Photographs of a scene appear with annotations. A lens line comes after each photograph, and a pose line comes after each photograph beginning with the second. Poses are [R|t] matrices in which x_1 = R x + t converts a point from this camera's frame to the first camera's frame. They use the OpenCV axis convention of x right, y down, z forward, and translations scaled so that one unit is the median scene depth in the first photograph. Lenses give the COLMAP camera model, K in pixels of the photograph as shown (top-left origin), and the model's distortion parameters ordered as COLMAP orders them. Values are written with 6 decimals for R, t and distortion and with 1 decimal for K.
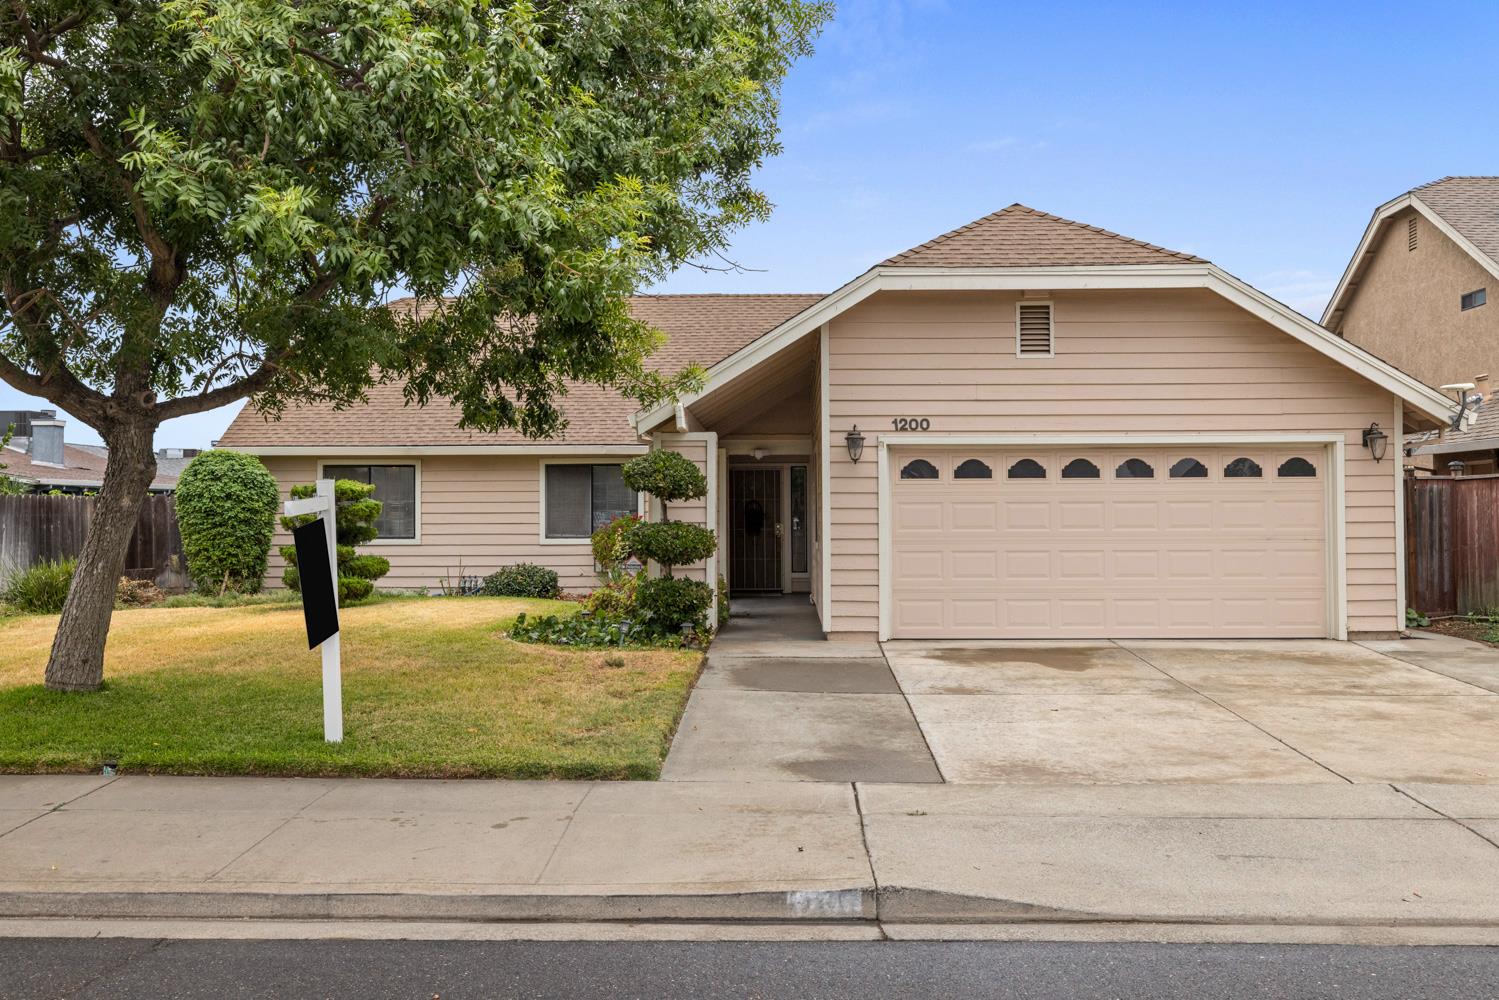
lens RADIAL K [[1432.7, 0, 749.7], [0, 1432.7, 504.5], [0, 0, 1]] dist [-0.000604, 0.000000]
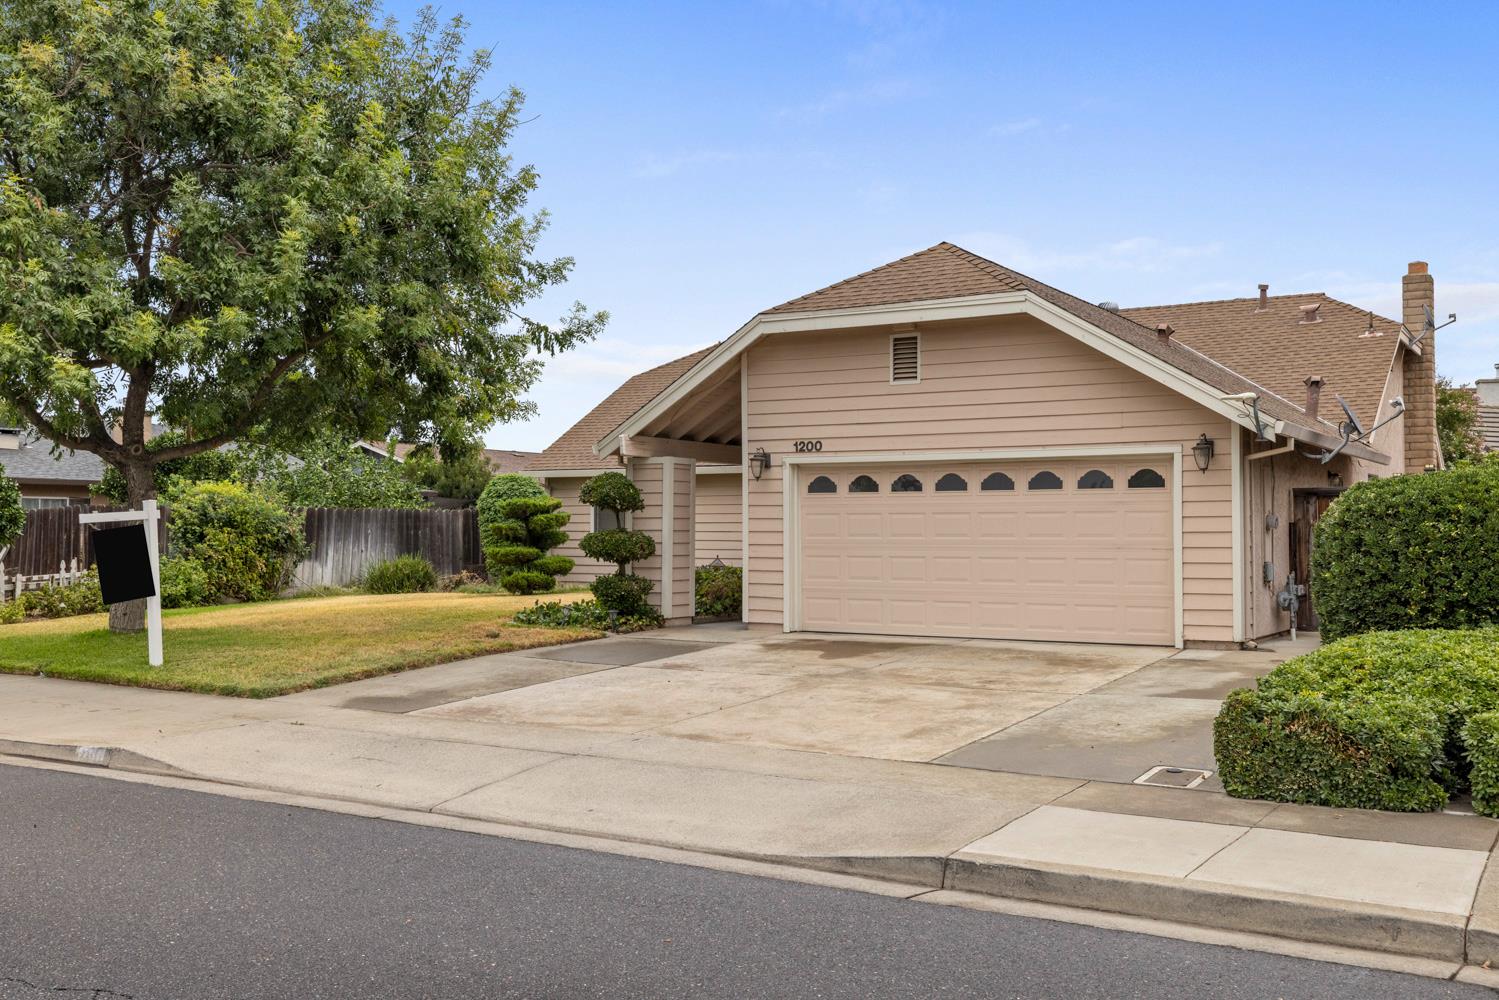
lens RADIAL K [[1432.7, 0, 747.5], [0, 1432.7, 497.8], [0, 0, 1]] dist [-0.000604, 0.000000]
pose [[0.871738, -0.007228, -0.489919, 0.638222], [0.001245, 0.999921, -0.012537, 0.000345], [0.489971, 0.010319, 0.871678, -0.035039]]
